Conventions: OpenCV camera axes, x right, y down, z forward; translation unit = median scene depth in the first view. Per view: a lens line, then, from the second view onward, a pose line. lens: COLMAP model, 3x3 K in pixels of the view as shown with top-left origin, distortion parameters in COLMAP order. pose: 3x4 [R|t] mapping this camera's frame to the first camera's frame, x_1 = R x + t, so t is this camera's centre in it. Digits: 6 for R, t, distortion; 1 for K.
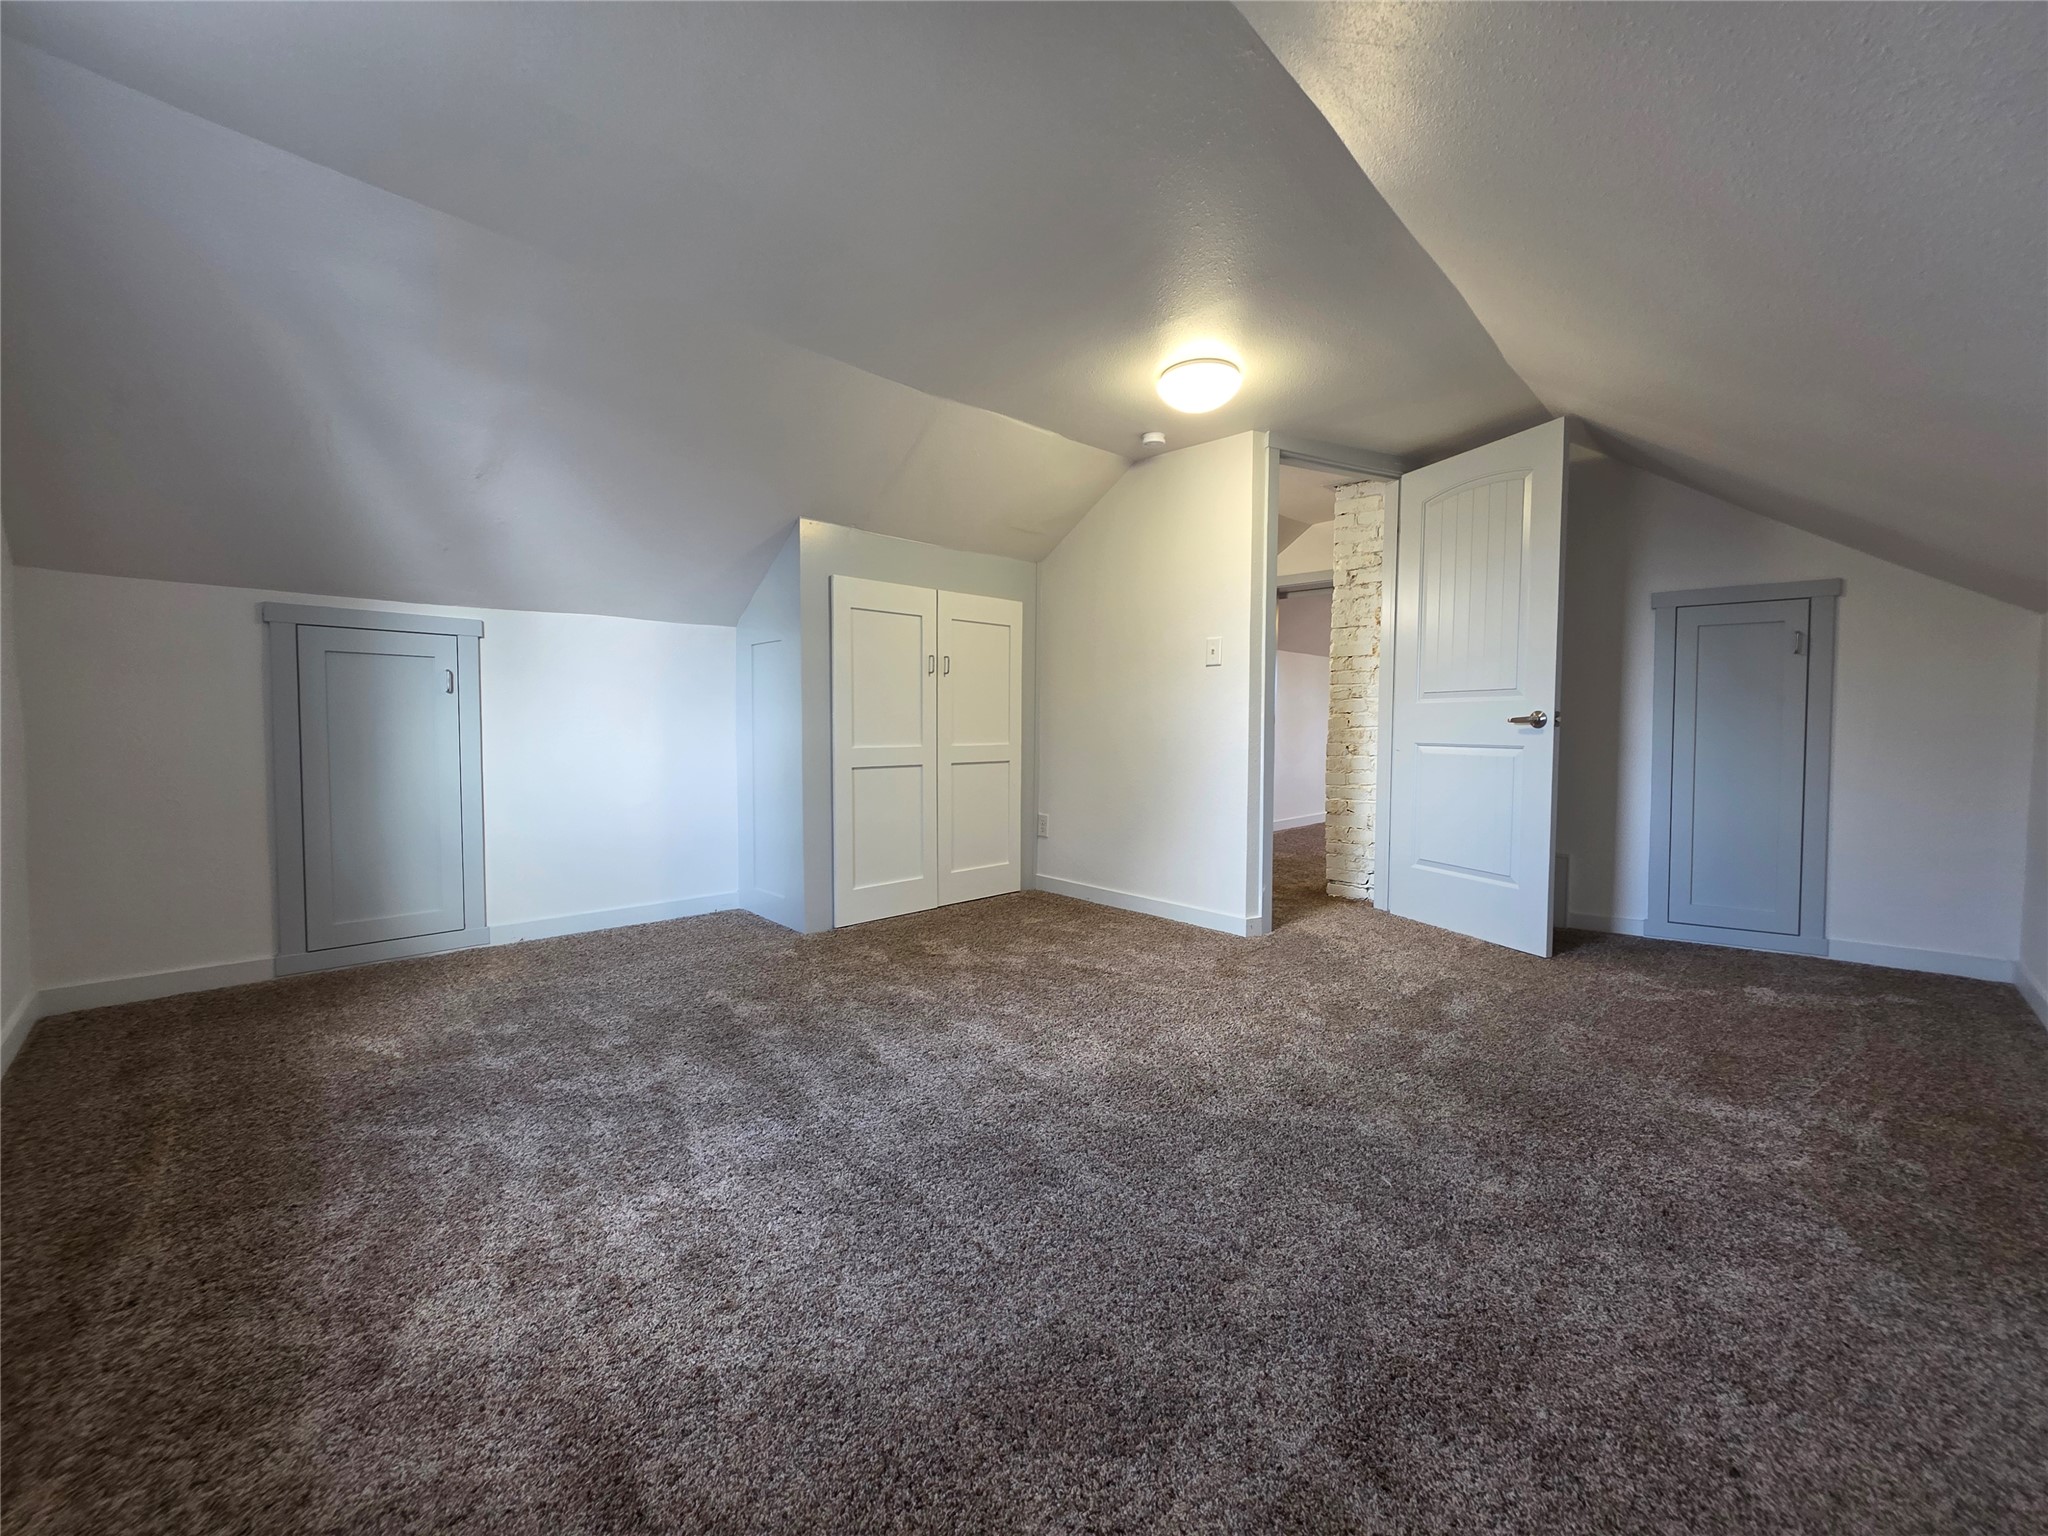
lens RADIAL K [[815.3, 0, 1022.5], [0, 815.3, 763.8], [0, 0, 1]] dist [0.004213, 0.000193]
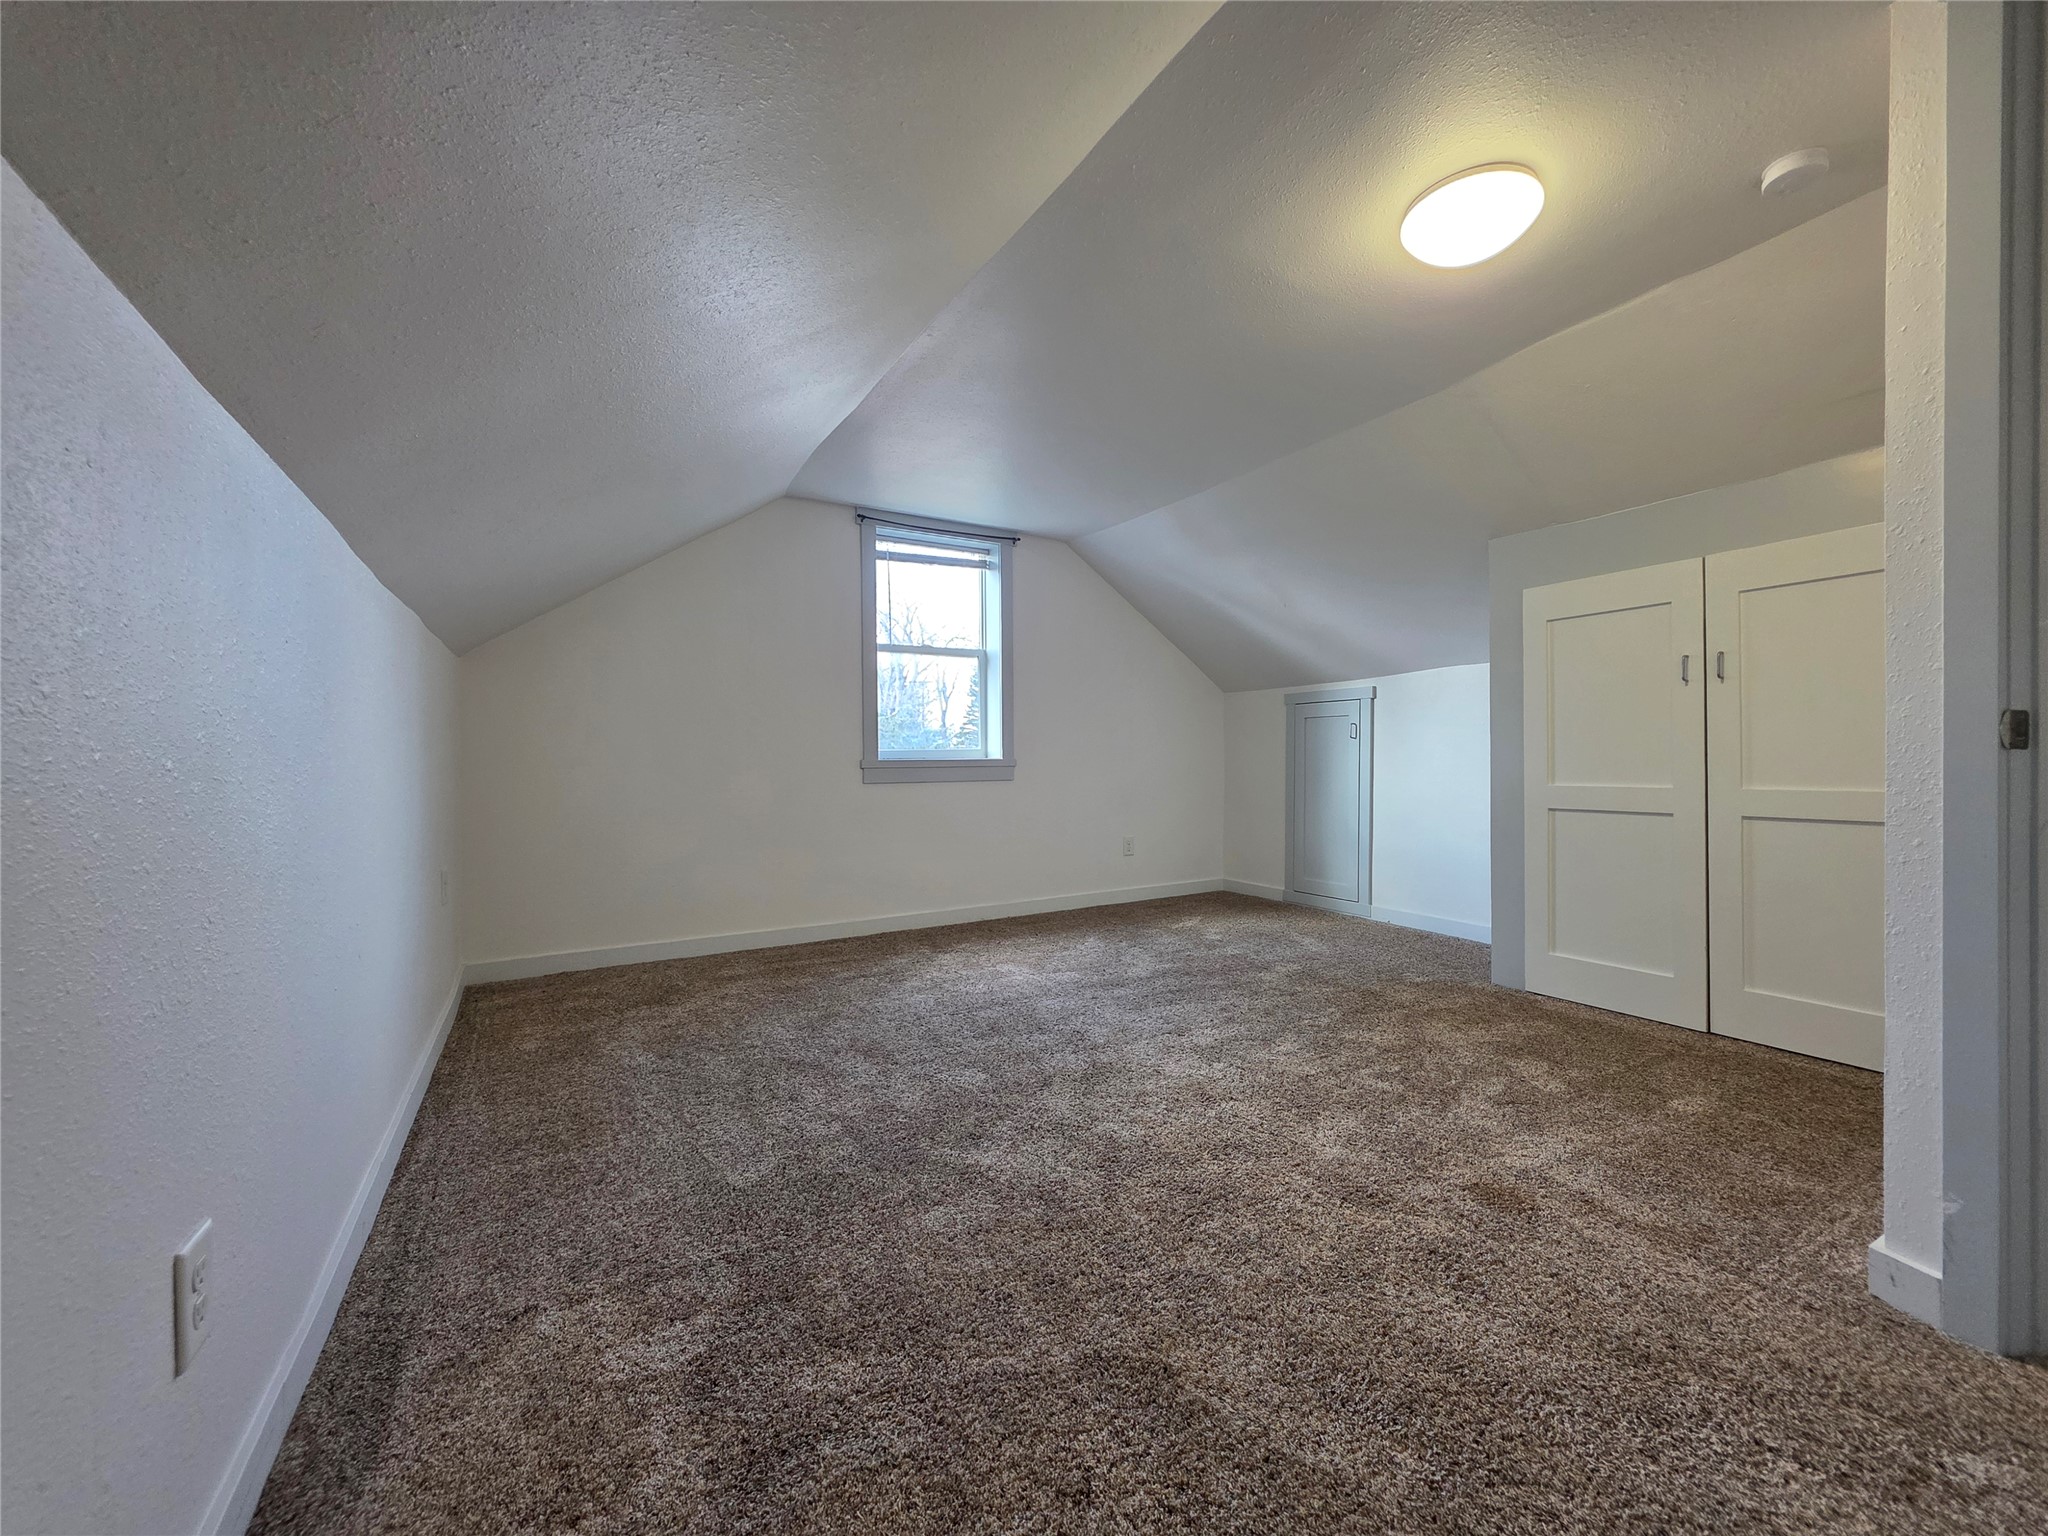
lens RADIAL K [[815.3, 0, 1022.5], [0, 815.3, 763.8], [0, 0, 1]] dist [0.004213, 0.000193]
pose [[-0.255443, -0.000169, -0.966824, 0.869422], [-0.042789, 0.999022, 0.011130, -0.031387], [0.965877, 0.044212, -0.255201, 0.797521]]
